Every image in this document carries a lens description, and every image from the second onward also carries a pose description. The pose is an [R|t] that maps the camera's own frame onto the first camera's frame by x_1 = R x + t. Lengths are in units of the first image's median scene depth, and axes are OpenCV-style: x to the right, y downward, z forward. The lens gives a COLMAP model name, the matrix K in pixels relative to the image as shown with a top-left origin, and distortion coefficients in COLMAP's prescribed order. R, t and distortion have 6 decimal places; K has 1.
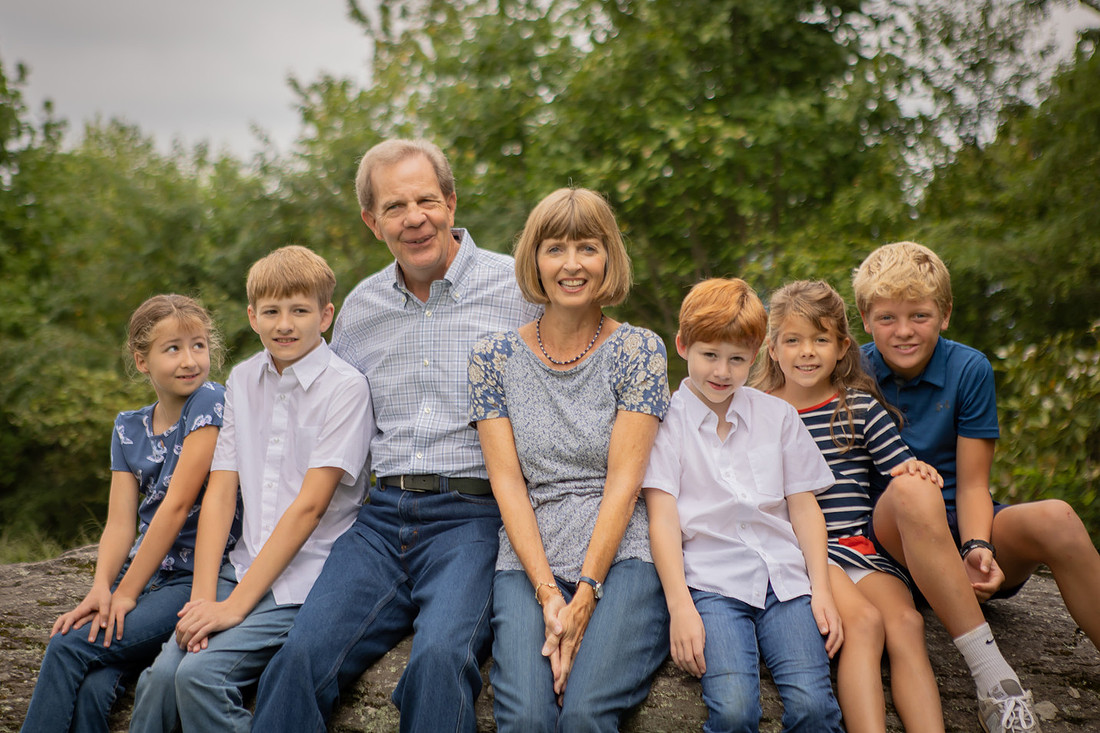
lens RADIAL K [[2415.0, 0, 544.0], [0, 2415.0, 313.1], [0, 0, 1]] dist [0.206516, 0.000000]
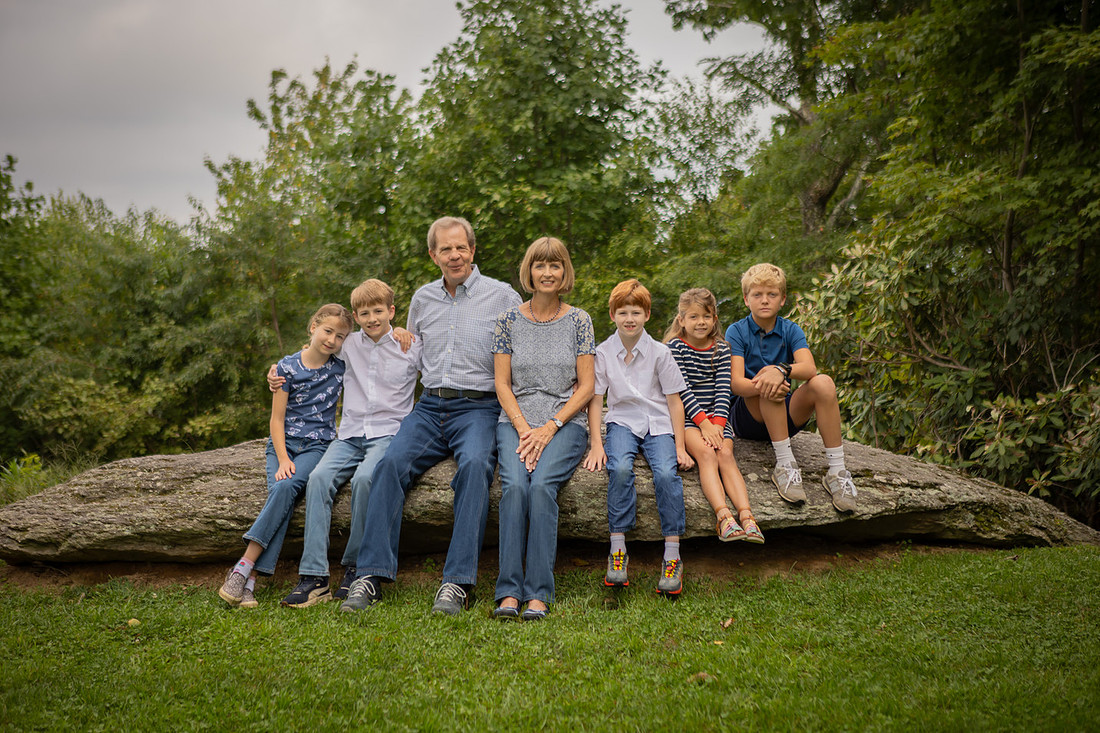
lens RADIAL K [[1897.6, 0, 575.4], [0, 1897.6, 359.0], [0, 0, 1]] dist [0.093303, 0.000000]
pose [[0.993732, -0.032247, 0.107034, -0.021197], [0.030774, 0.999408, 0.015383, 0.004566], [-0.107466, -0.011993, 0.994136, -0.104623]]
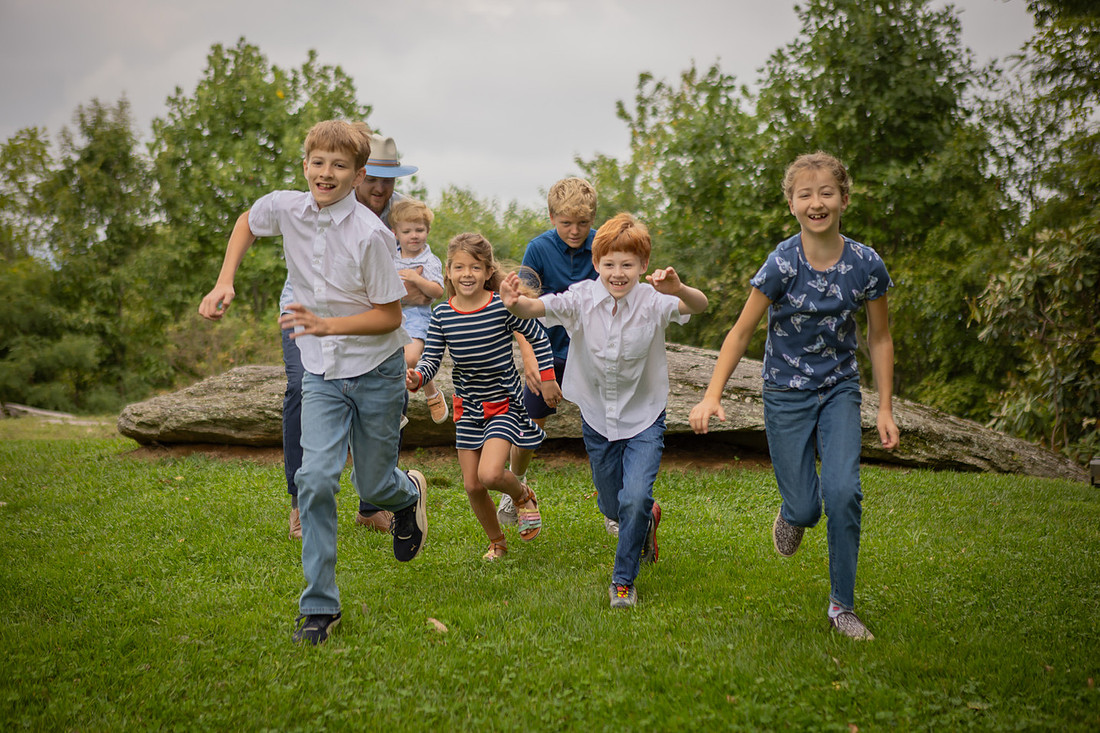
lens RADIAL K [[1897.6, 0, 560.8], [0, 1897.6, 367.8], [0, 0, 1]] dist [0.093303, 0.000000]
pose [[0.989776, 0.002287, -0.142613, 0.060315], [-0.000426, 0.999914, 0.013076, 0.017855], [0.142631, -0.012882, 0.989692, -0.166949]]
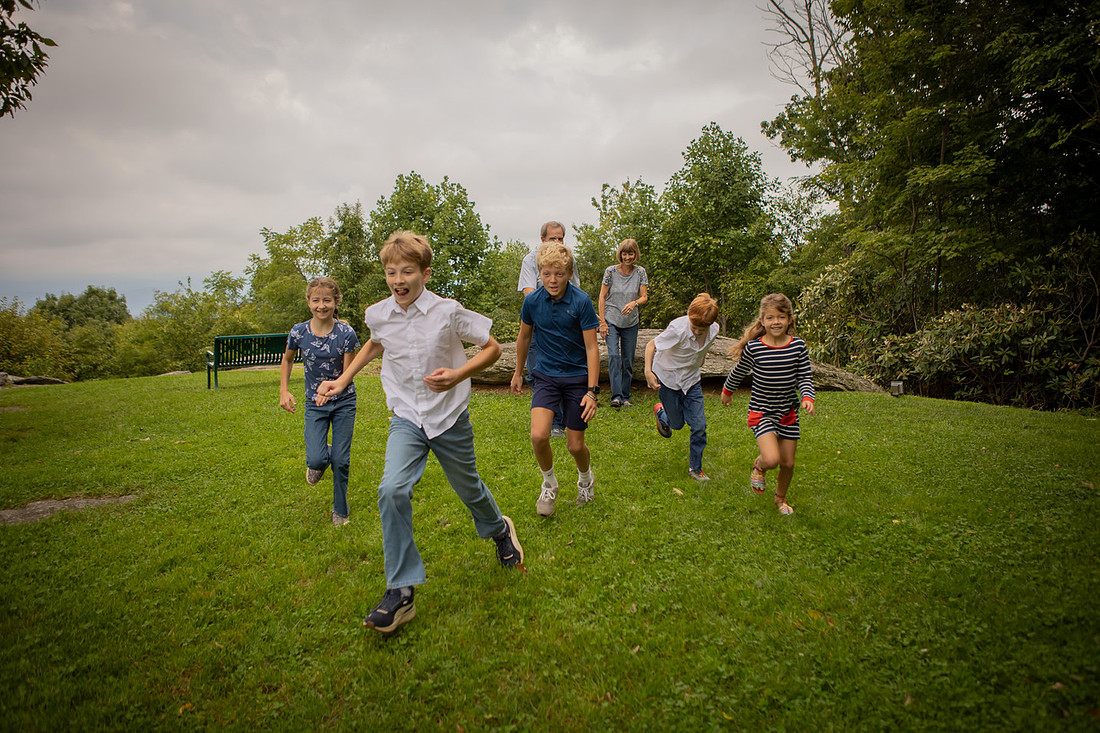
lens RADIAL K [[912.7, 0, 553.9], [0, 912.7, 368.4], [0, 0, 1]] dist [-0.082653, 0.002550]
pose [[0.991449, -0.007846, -0.130259, 0.021737], [0.016354, 0.997792, 0.064378, 0.008590], [0.129466, -0.065958, 0.989388, -0.167758]]
